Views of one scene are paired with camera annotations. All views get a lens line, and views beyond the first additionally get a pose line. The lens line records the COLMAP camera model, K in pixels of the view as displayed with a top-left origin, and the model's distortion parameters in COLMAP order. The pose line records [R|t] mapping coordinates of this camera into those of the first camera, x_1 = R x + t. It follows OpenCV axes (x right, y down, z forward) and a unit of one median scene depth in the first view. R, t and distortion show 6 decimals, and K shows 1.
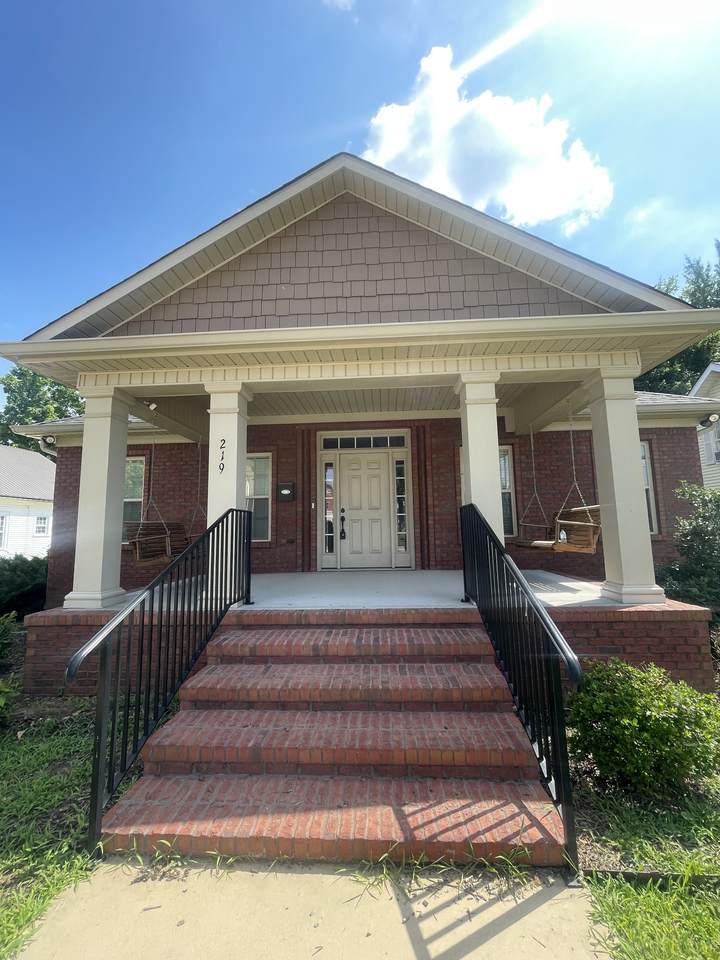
lens RADIAL K [[385.2, 0, 361.2], [0, 385.2, 484.9], [0, 0, 1]] dist [0.002098, 0.000223]
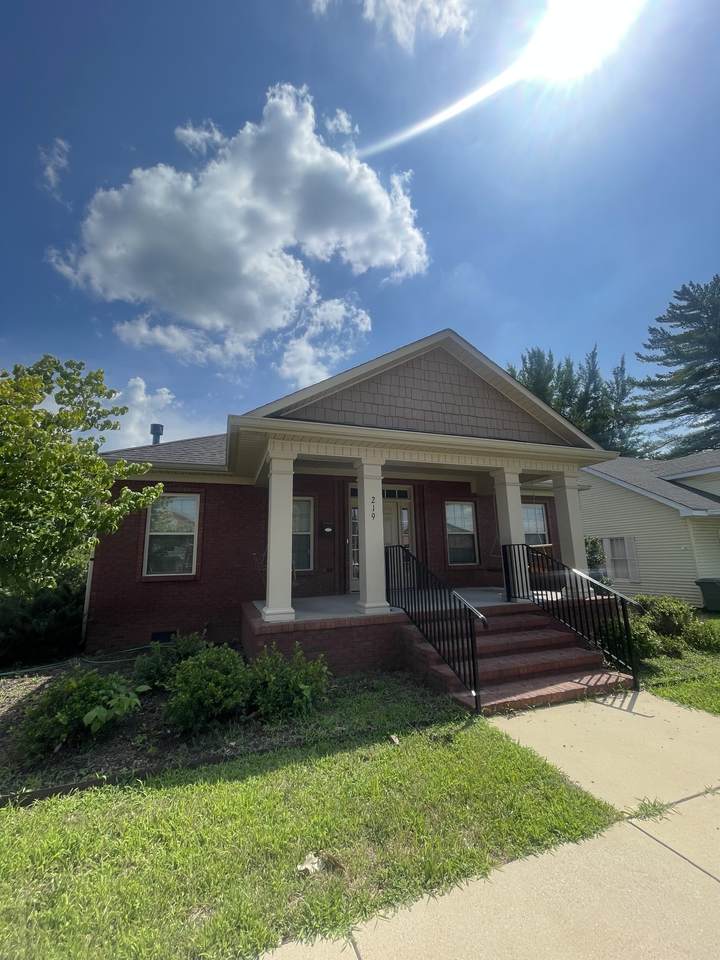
lens RADIAL K [[382.2, 0, 362.9], [0, 382.2, 484.6], [0, 0, 1]] dist [-0.002786, -0.000014]
pose [[0.921827, 0.069022, 0.381406, -0.930610], [-0.035236, 0.994865, -0.094876, -0.023341], [-0.385996, 0.074020, 0.919526, -0.314364]]
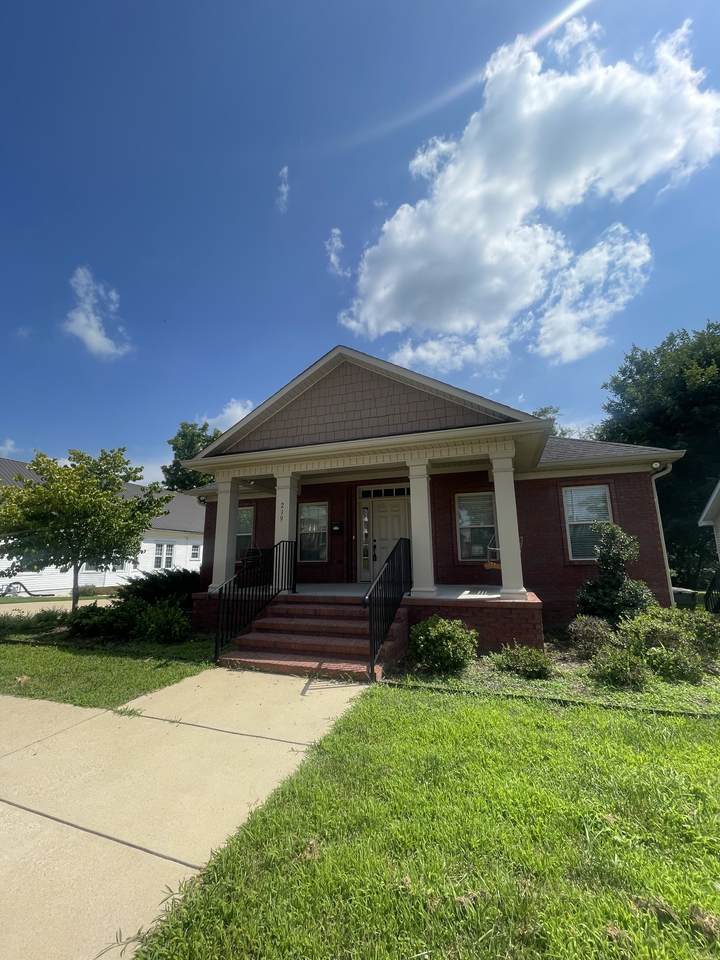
lens RADIAL K [[385.2, 0, 361.2], [0, 385.2, 484.9], [0, 0, 1]] dist [0.002098, 0.000223]
pose [[0.959335, -0.041214, -0.279244, 0.516709], [0.020324, 0.996801, -0.077297, -0.051333], [0.281536, 0.068479, 0.957104, -0.658956]]
